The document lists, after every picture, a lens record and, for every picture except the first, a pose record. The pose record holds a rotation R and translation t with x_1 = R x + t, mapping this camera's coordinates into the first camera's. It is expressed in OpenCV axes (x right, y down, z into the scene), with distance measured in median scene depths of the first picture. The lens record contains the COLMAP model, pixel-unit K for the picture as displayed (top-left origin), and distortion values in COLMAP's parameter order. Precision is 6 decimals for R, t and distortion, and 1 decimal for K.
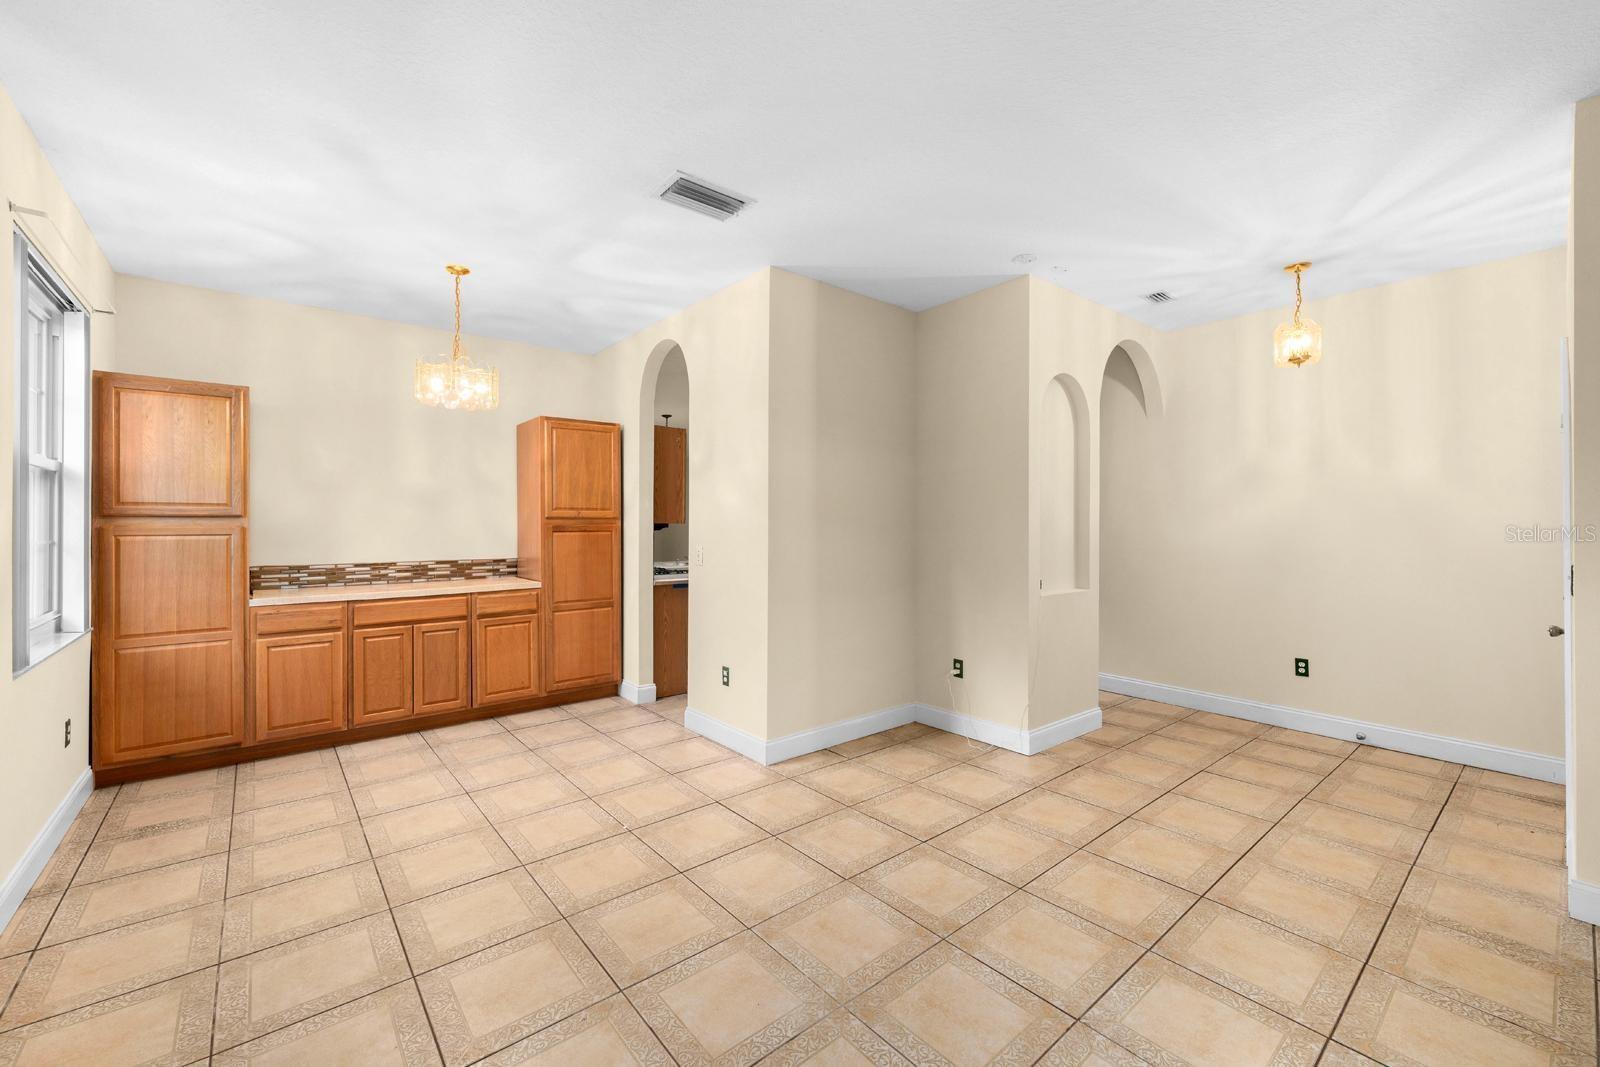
lens RADIAL K [[652.5, 0, 803.3], [0, 652.5, 534.4], [0, 0, 1]] dist [-0.000252, -0.000246]
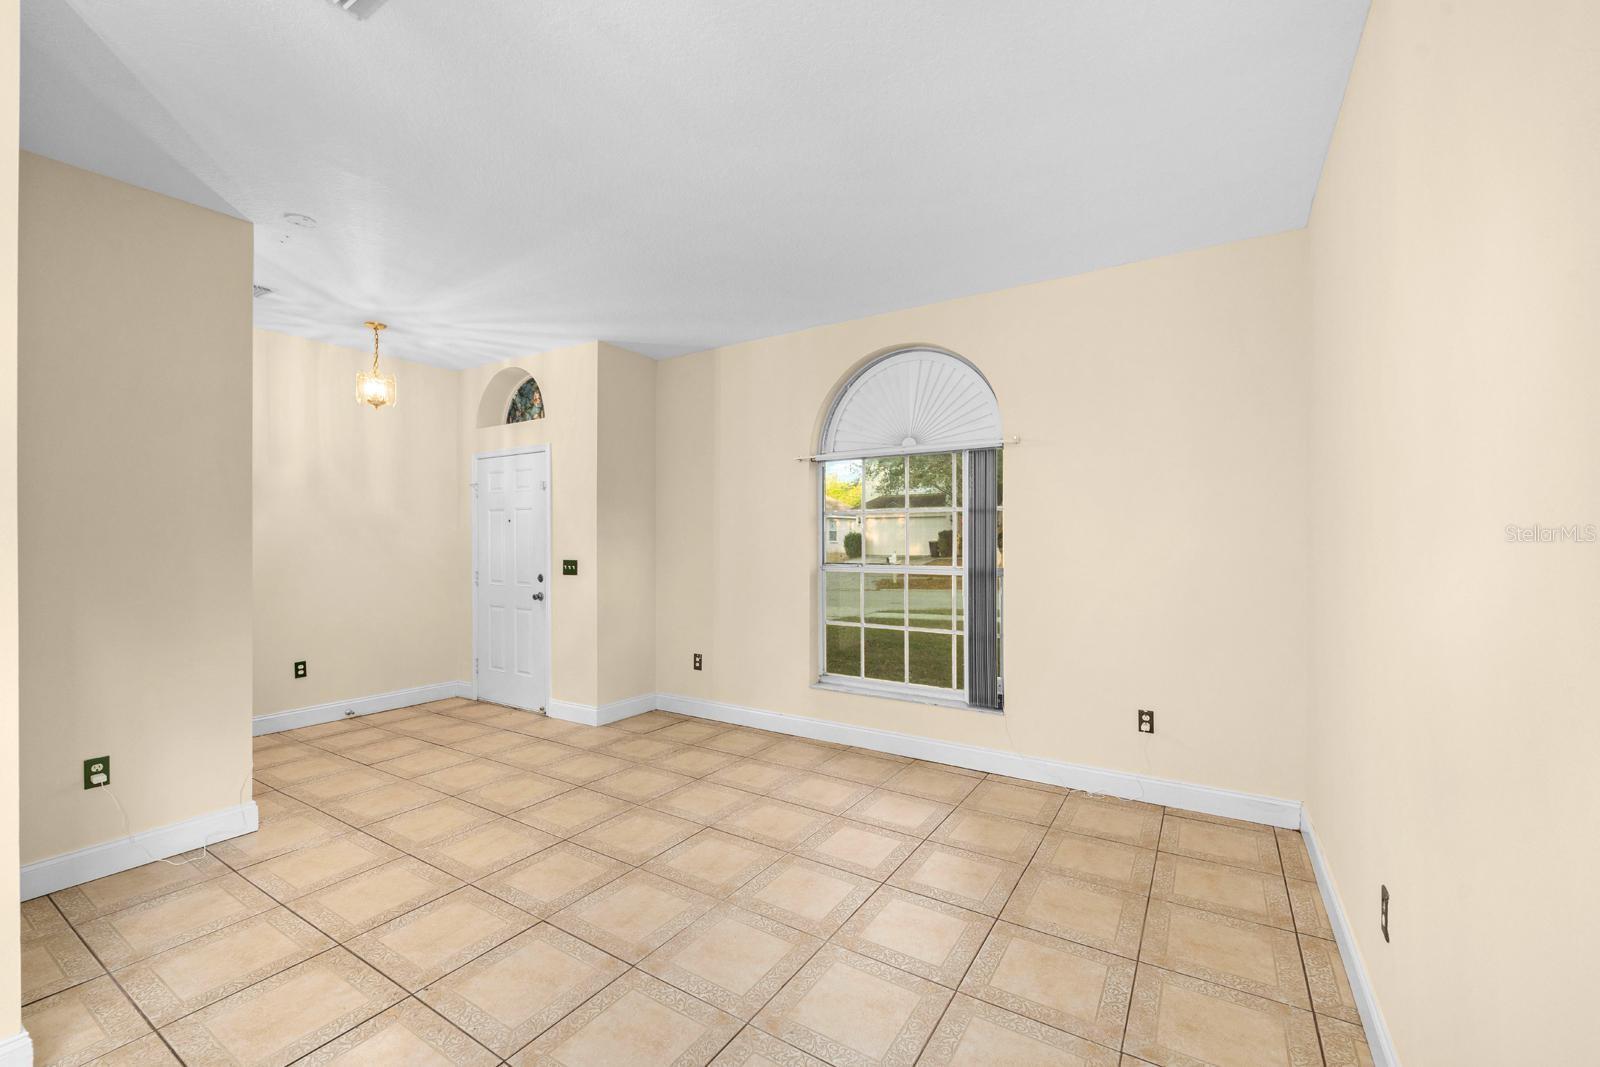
lens RADIAL K [[652.5, 0, 803.3], [0, 652.5, 534.4], [0, 0, 1]] dist [-0.000252, -0.000246]
pose [[-0.311395, 0.007701, 0.950249, -0.727448], [0.013896, 0.999897, -0.003549, -0.009693], [-0.950179, 0.012100, -0.311470, 0.721370]]
